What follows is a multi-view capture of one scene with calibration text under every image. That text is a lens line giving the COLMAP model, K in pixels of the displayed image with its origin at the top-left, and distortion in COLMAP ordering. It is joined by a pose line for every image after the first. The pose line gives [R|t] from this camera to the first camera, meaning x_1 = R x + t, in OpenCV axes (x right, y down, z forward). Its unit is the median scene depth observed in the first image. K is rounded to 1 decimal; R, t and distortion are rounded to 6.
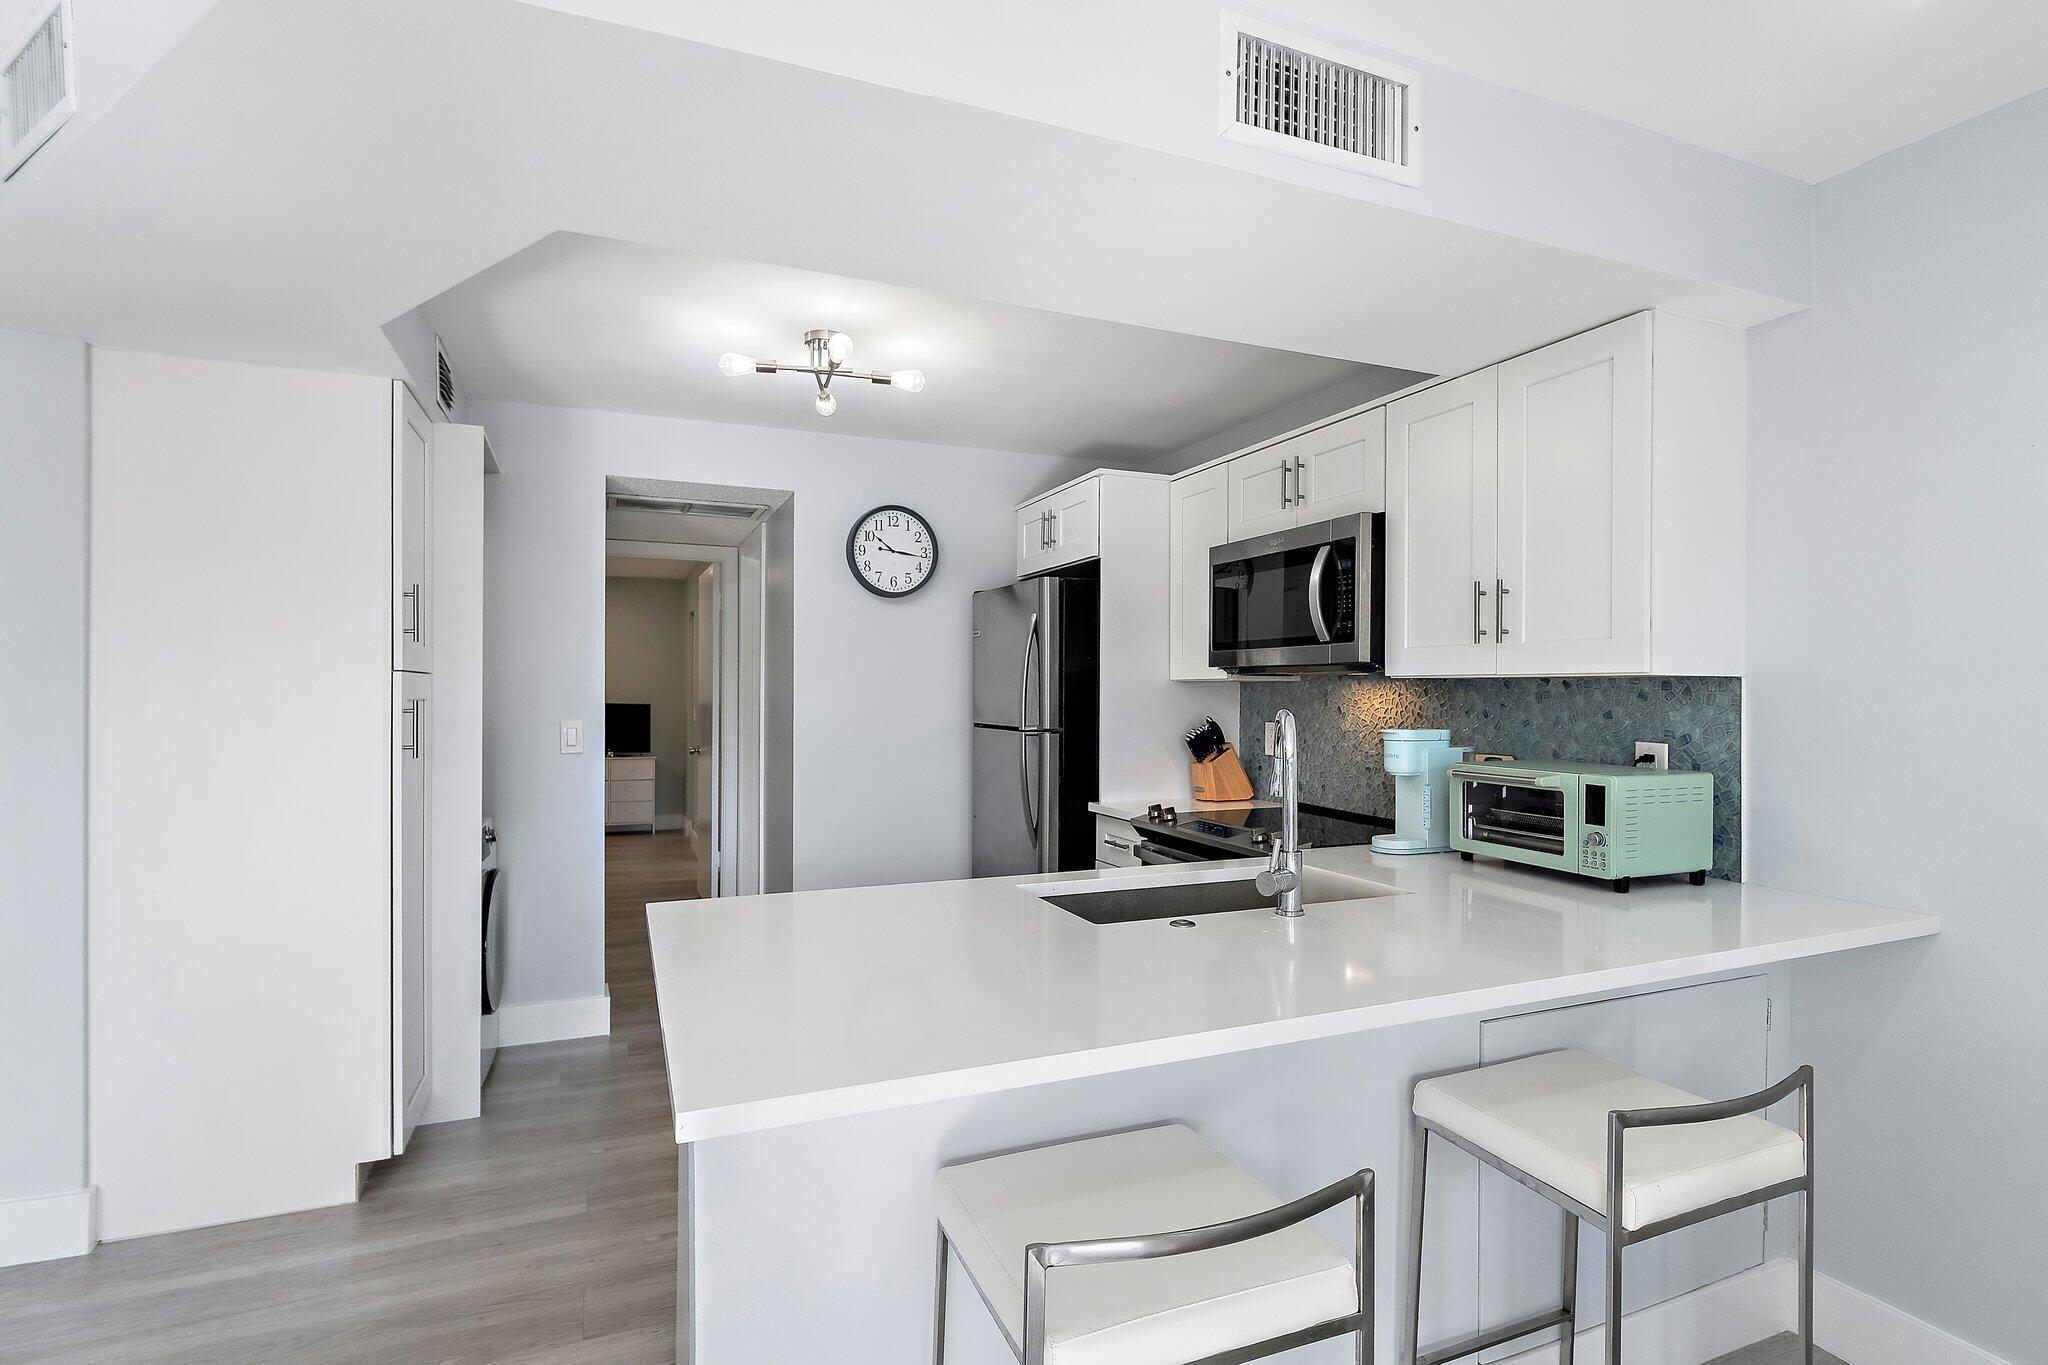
lens RADIAL K [[1009.2, 0, 1031.4], [0, 1009.2, 692.3], [0, 0, 1]] dist [0.001856, 0.000325]
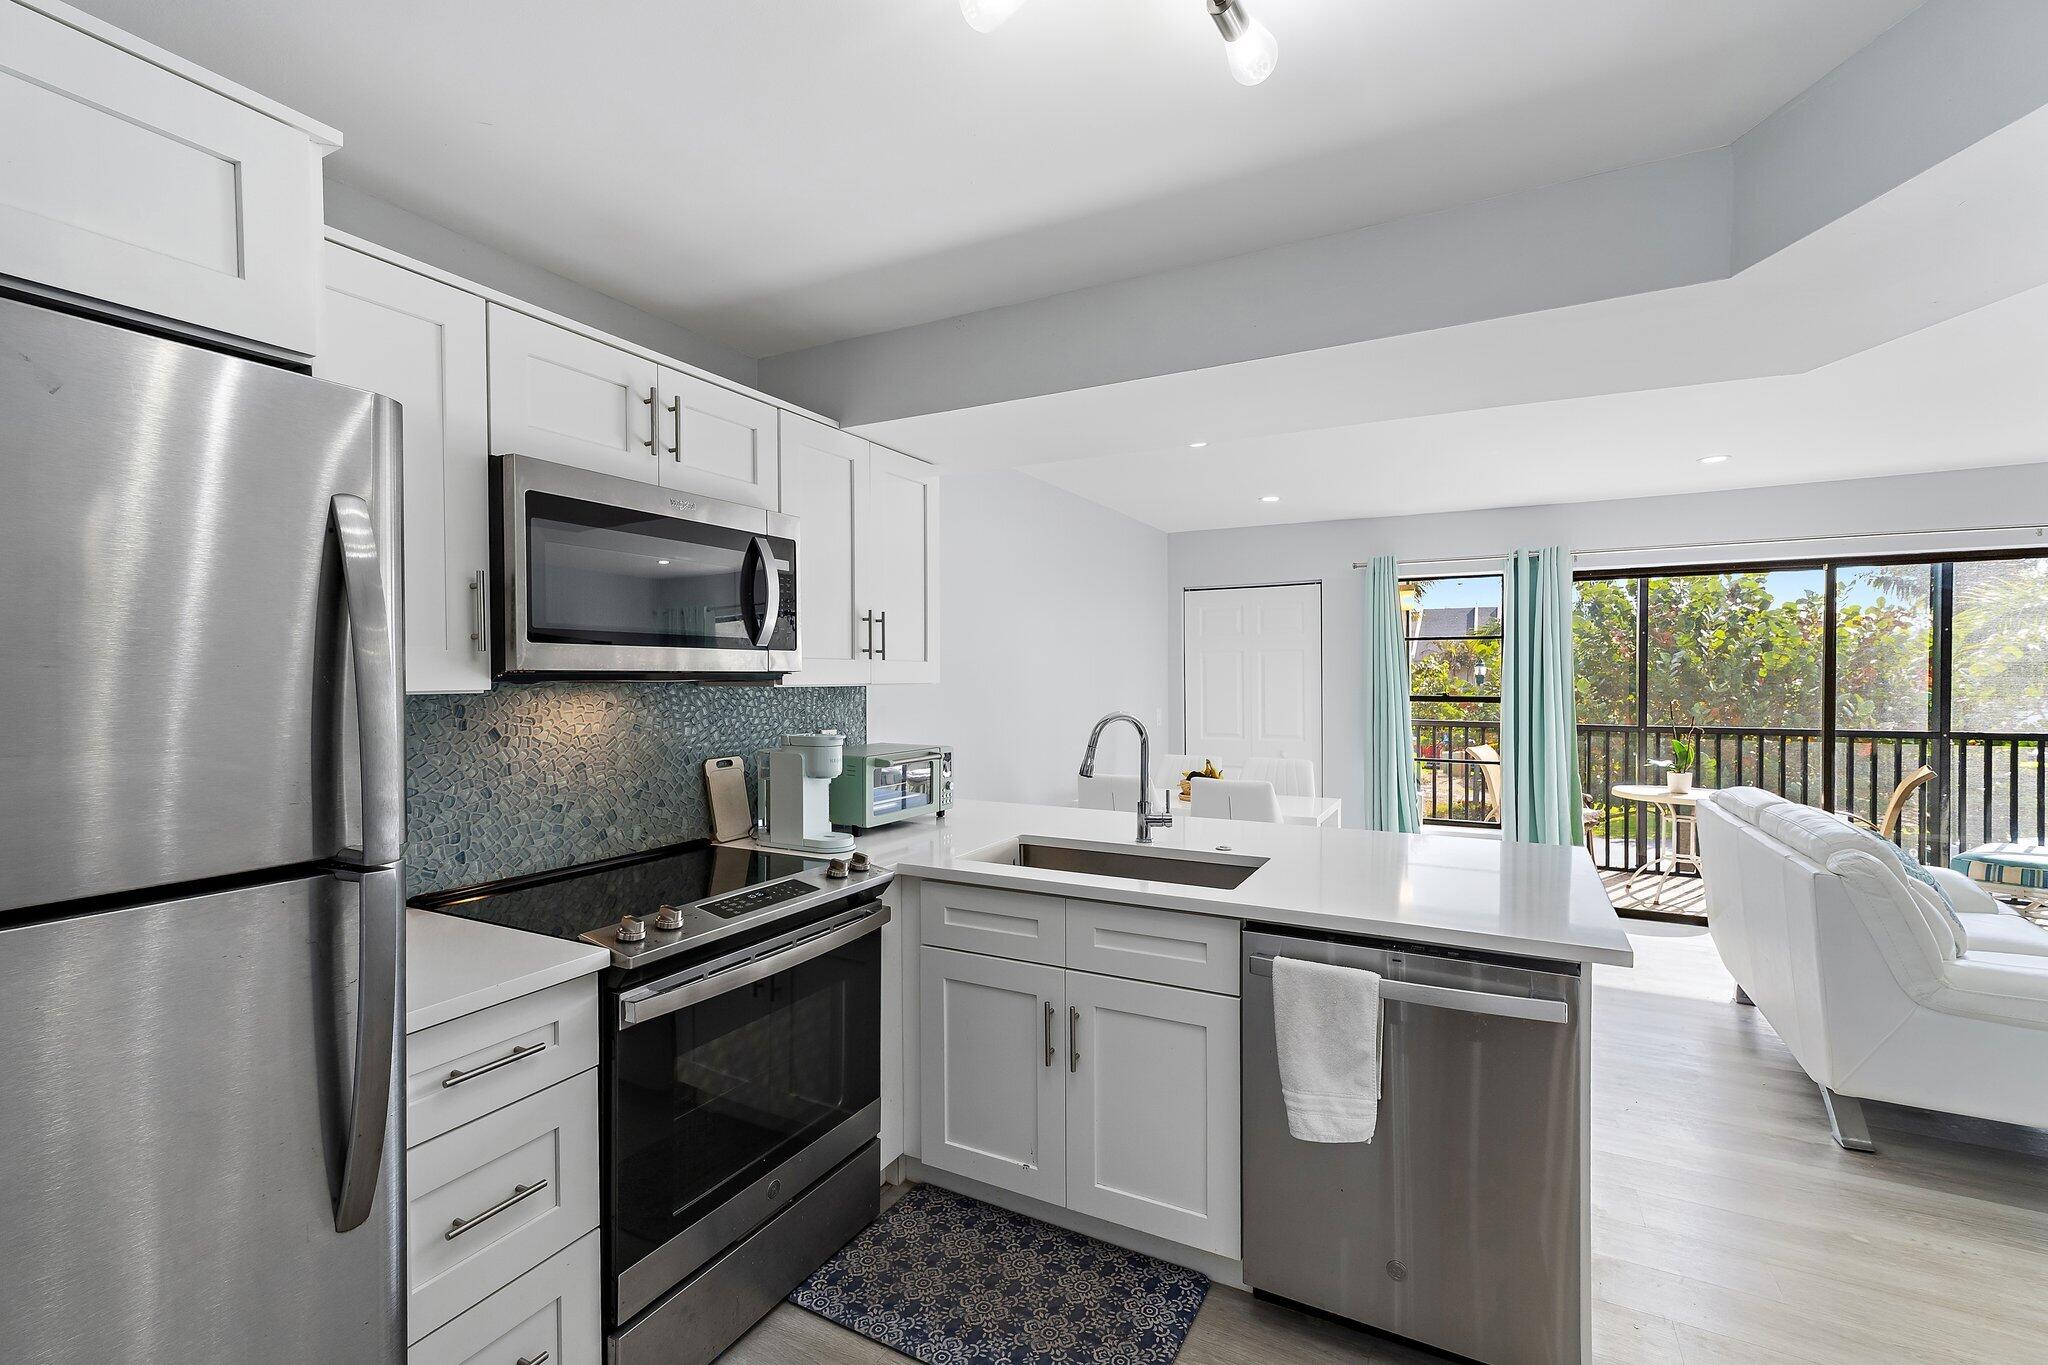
lens RADIAL K [[863.1, 0, 1031.5], [0, 863.1, 684.6], [0, 0, 1]] dist [0.009390, 0.000031]
pose [[-0.621342, -0.011225, 0.783459, -0.434733], [0.001428, 0.999880, 0.015458, -0.027618], [-0.783538, 0.010723, -0.621251, 1.244566]]
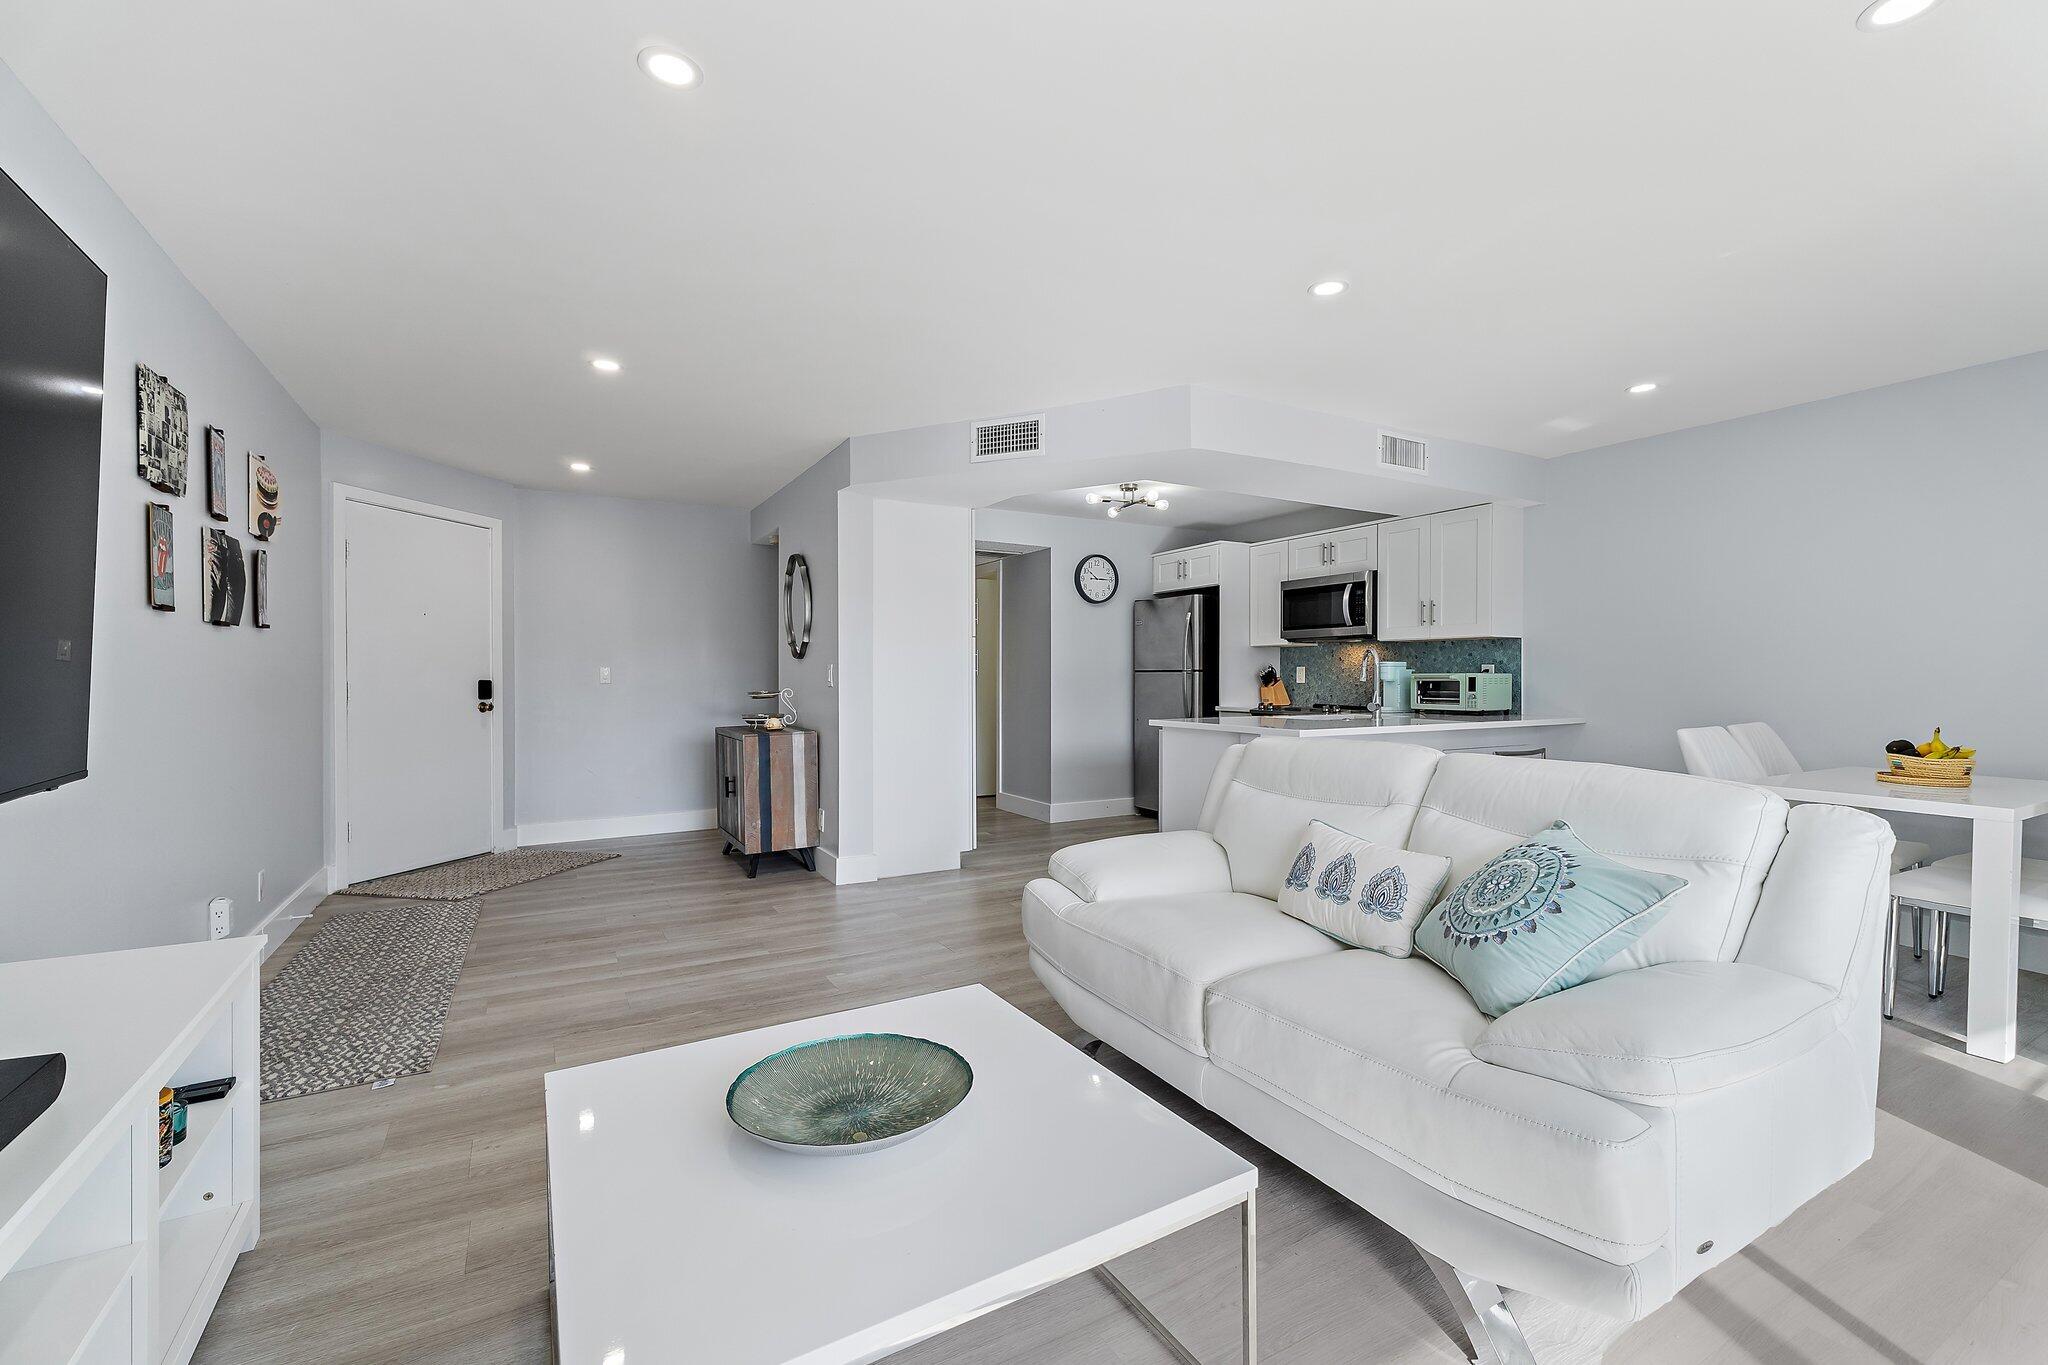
lens RADIAL K [[863.1, 0, 1031.5], [0, 863.1, 684.6], [0, 0, 1]] dist [0.009390, 0.000031]
pose [[0.992904, -0.005472, 0.118796, -0.641744], [0.004597, 0.999960, 0.007636, 0.063666], [-0.118833, -0.007036, 0.992889, -0.839926]]
